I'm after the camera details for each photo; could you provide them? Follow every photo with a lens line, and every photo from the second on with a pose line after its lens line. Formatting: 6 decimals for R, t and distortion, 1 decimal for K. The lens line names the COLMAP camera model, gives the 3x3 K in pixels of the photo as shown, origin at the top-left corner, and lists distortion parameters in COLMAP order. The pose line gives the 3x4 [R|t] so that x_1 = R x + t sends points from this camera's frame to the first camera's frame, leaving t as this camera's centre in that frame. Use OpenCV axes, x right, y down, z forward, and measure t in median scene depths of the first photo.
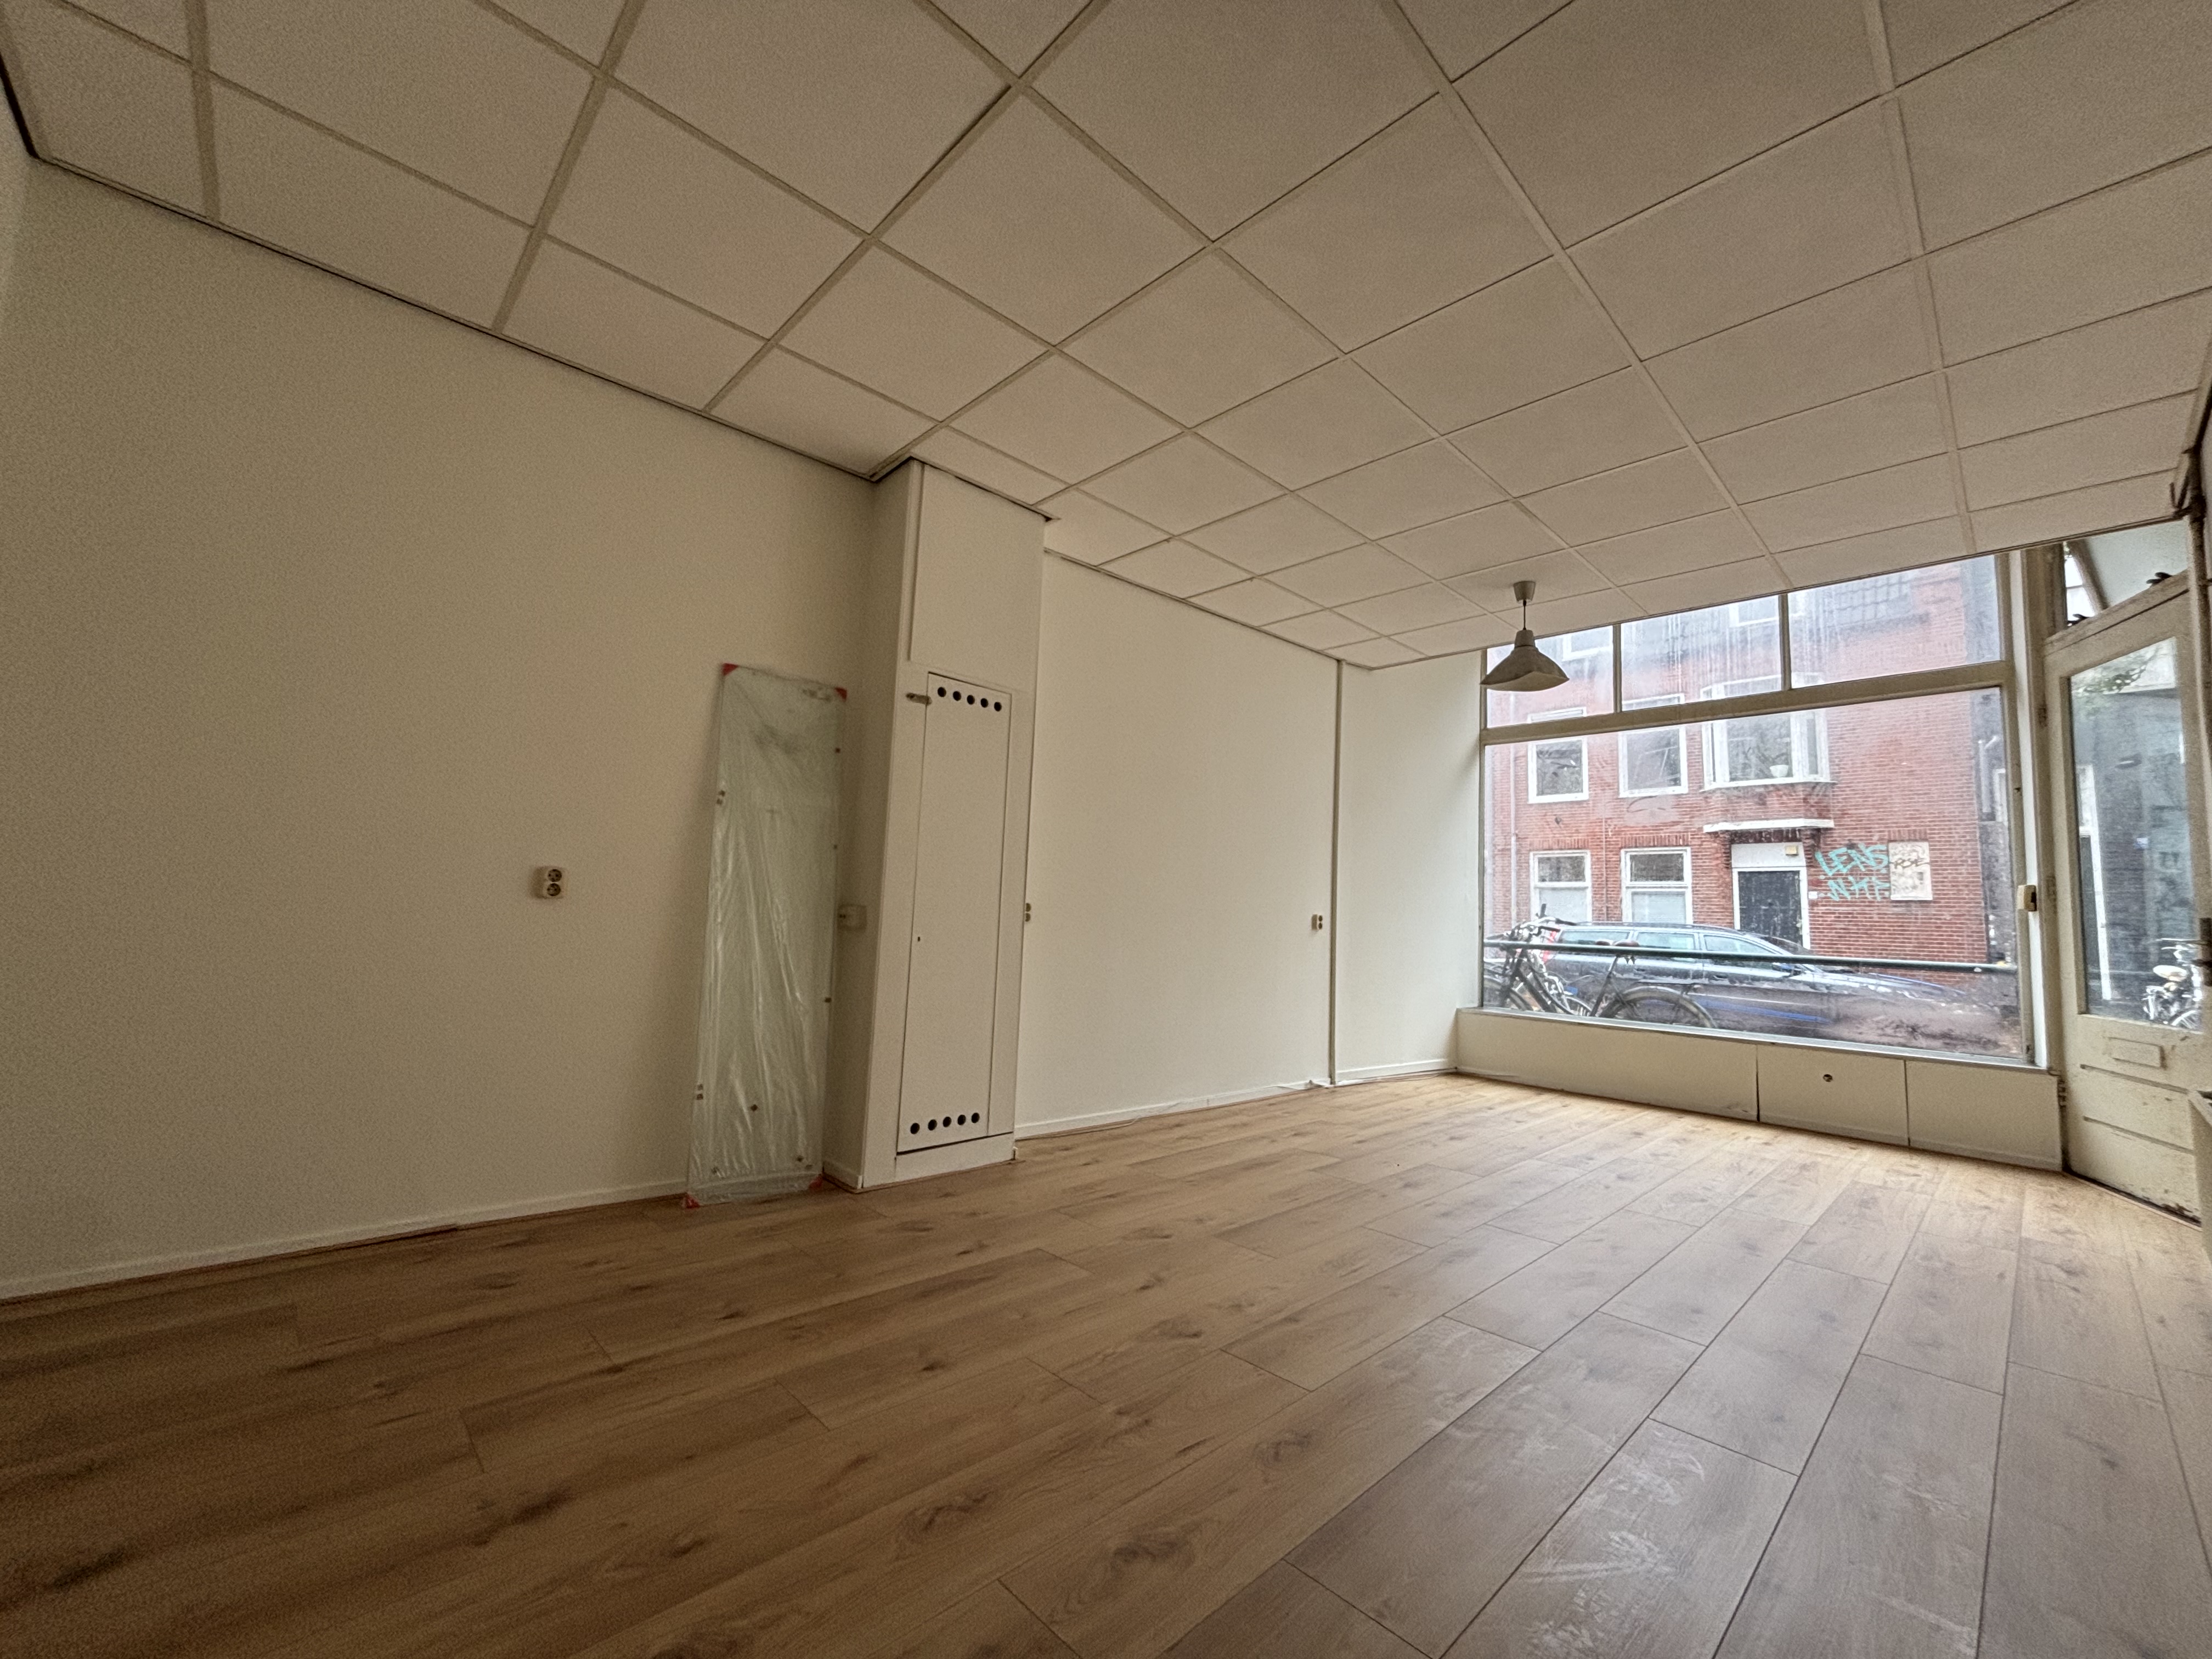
lens RADIAL K [[894.0, 0, 1115.9], [0, 894.0, 843.3], [0, 0, 1]] dist [0.005468, -0.000699]
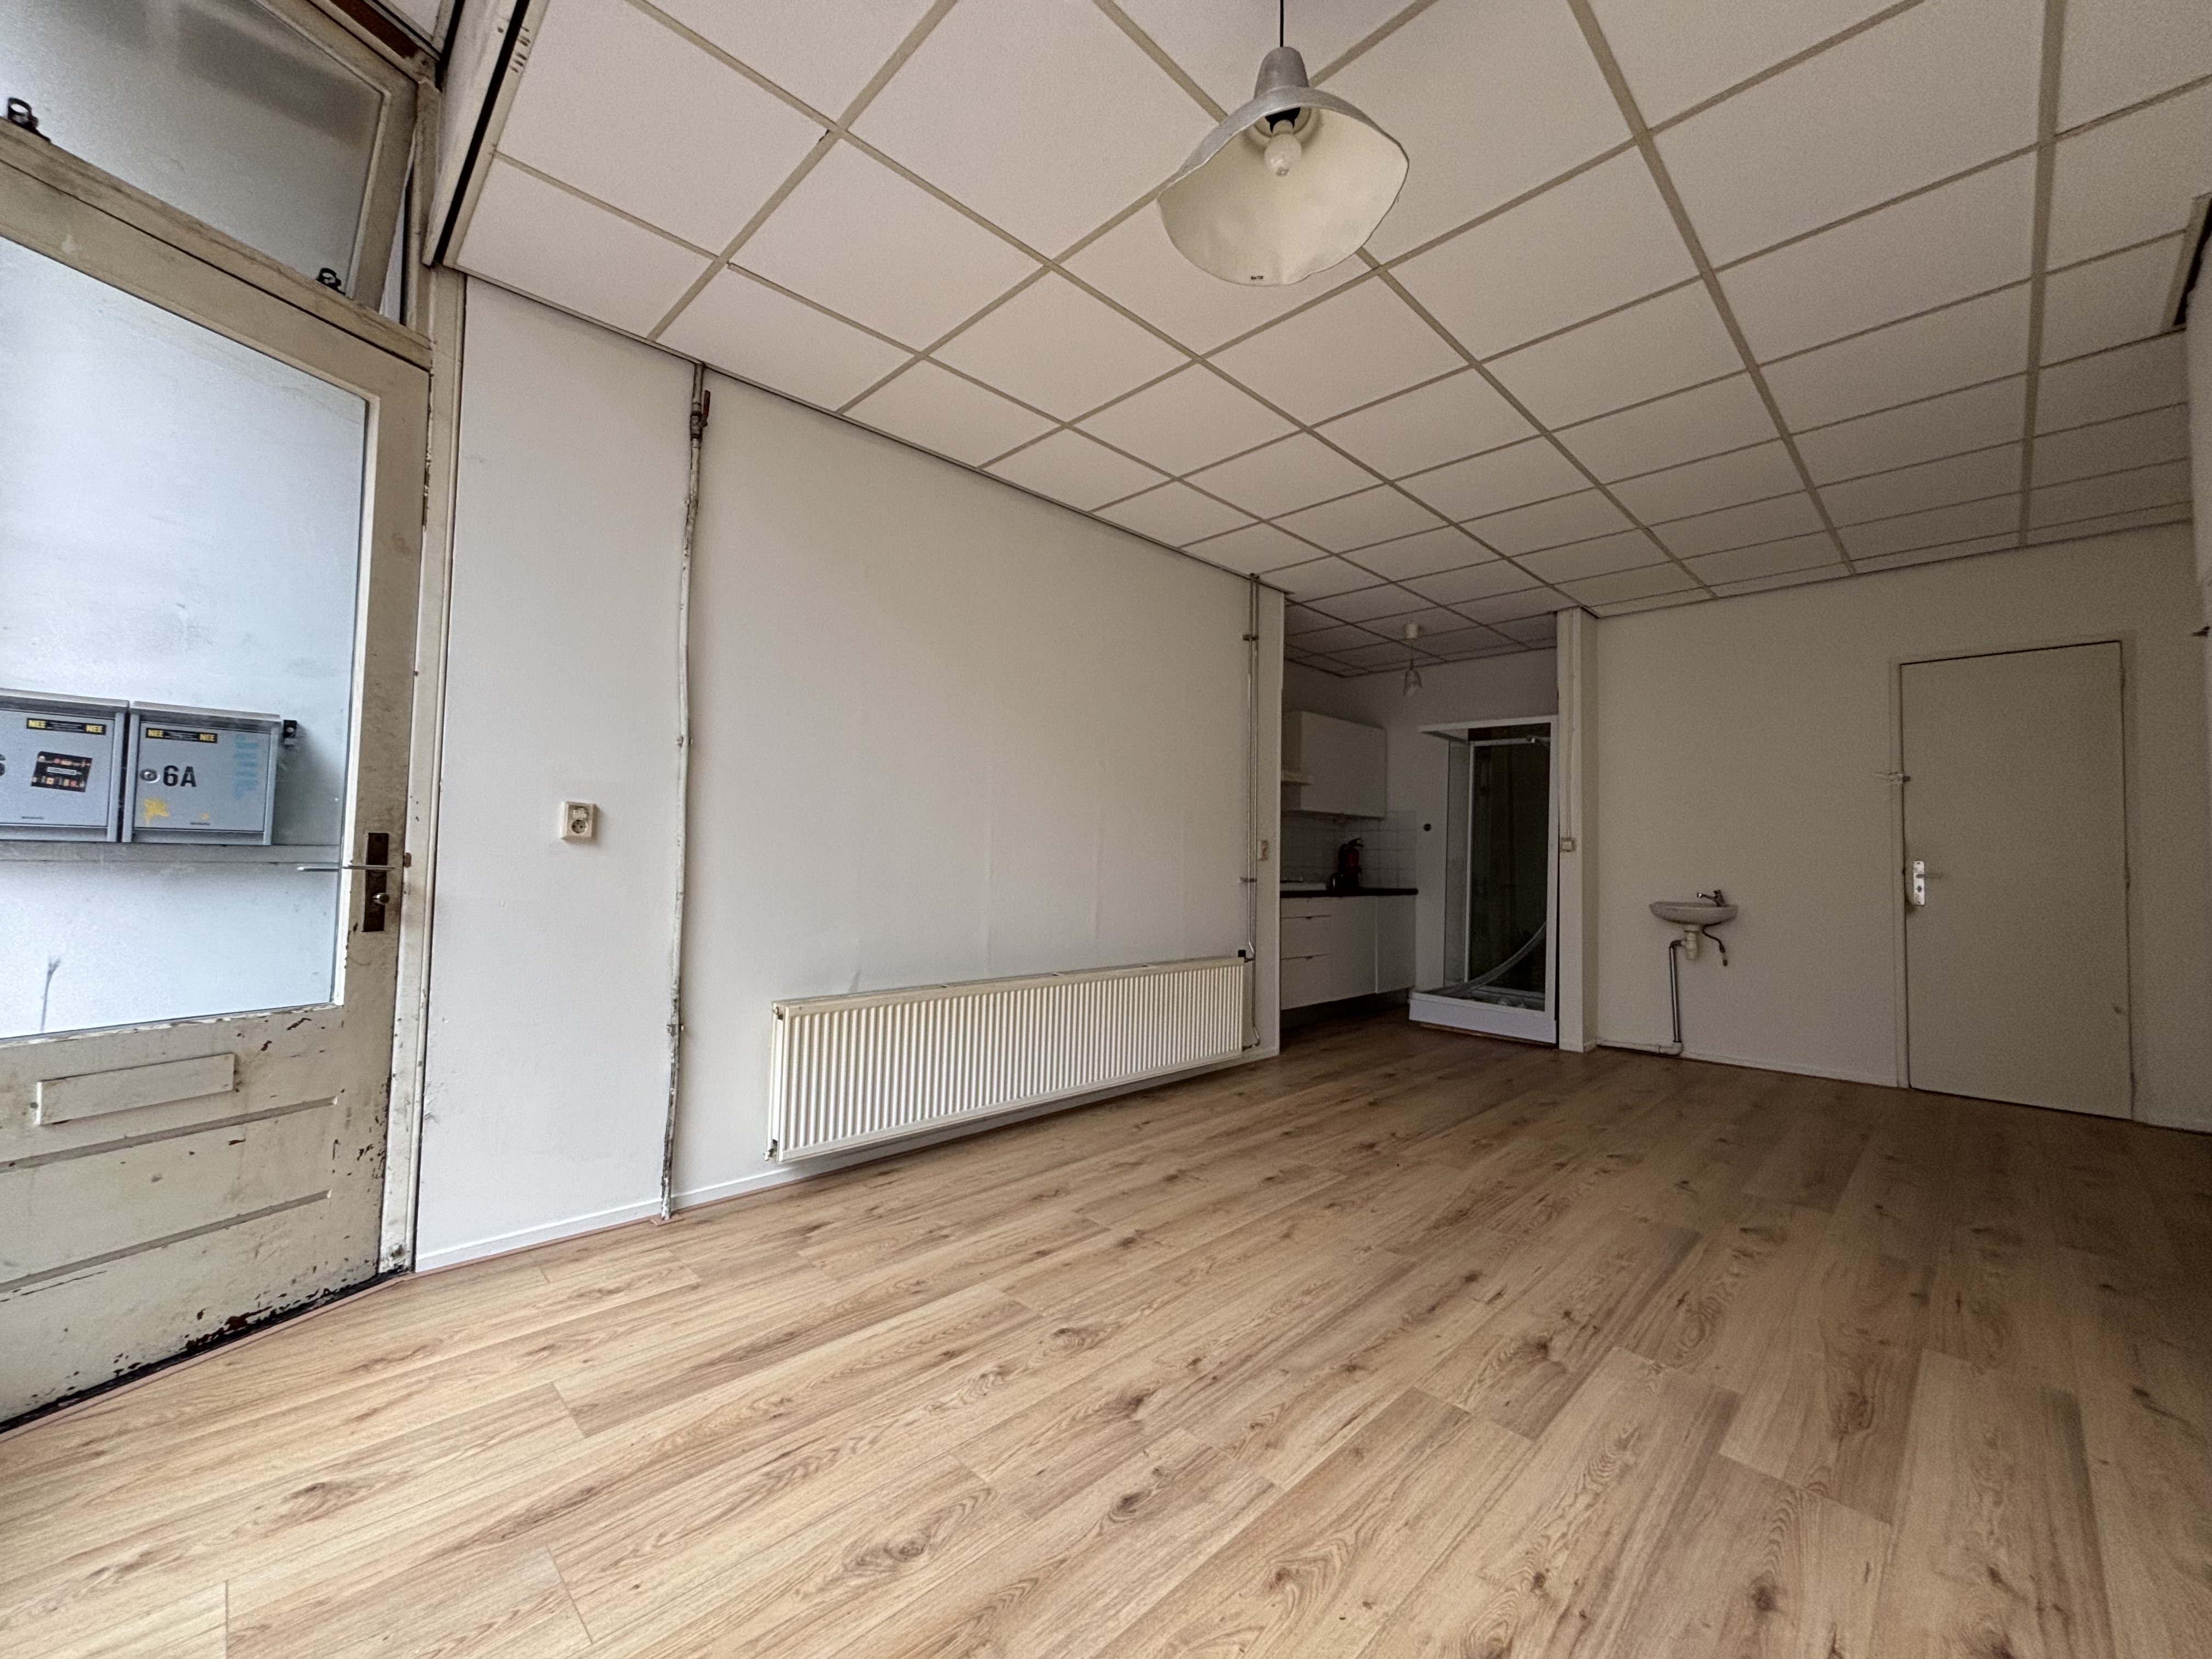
lens RADIAL K [[894.0, 0, 1116.9], [0, 894.0, 822.6], [0, 0, 1]] dist [0.005468, -0.000699]
pose [[-0.998123, -0.057976, -0.019709, 0.520316], [-0.055170, 0.991075, -0.121357, 0.099747], [0.026569, -0.120042, -0.992413, 1.321520]]
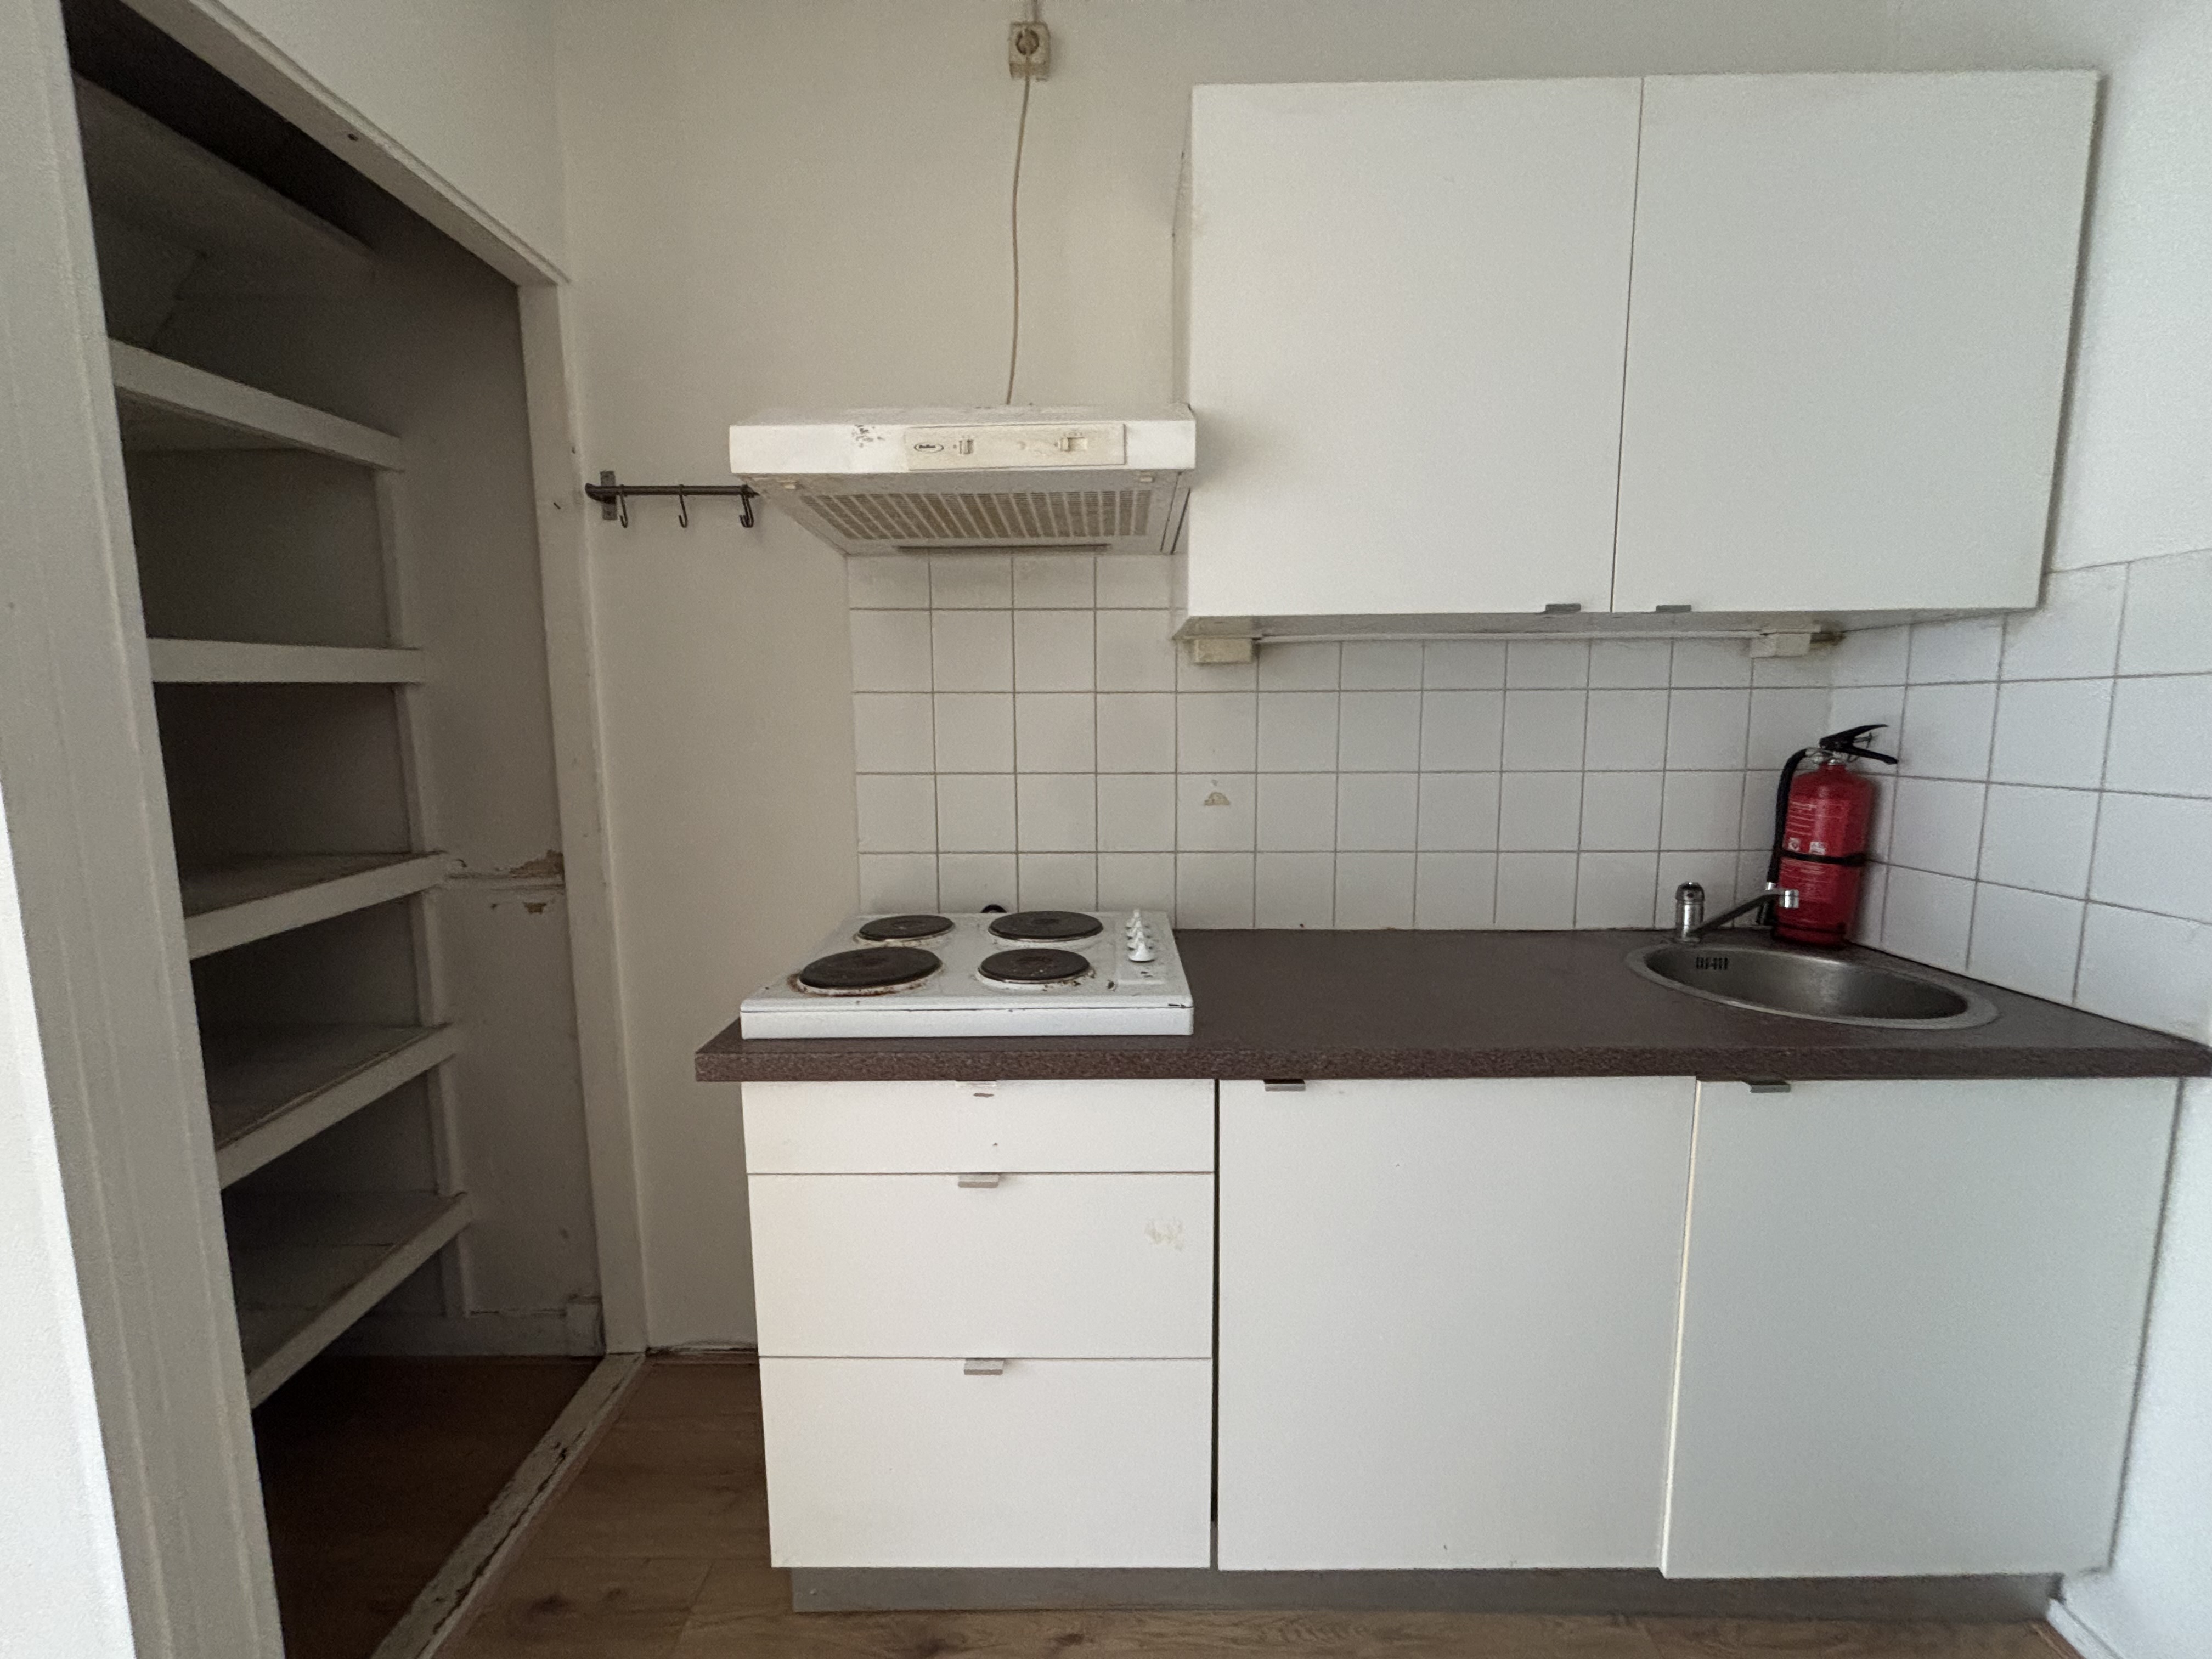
lens RADIAL K [[894.0, 0, 1114.3], [0, 894.0, 825.9], [0, 0, 1]] dist [0.005468, -0.000699]
pose [[-0.708622, -0.124217, 0.694568, -0.016597], [-0.076325, 0.992100, 0.099558, -0.075069], [-0.701448, 0.017537, -0.712505, 0.100048]]
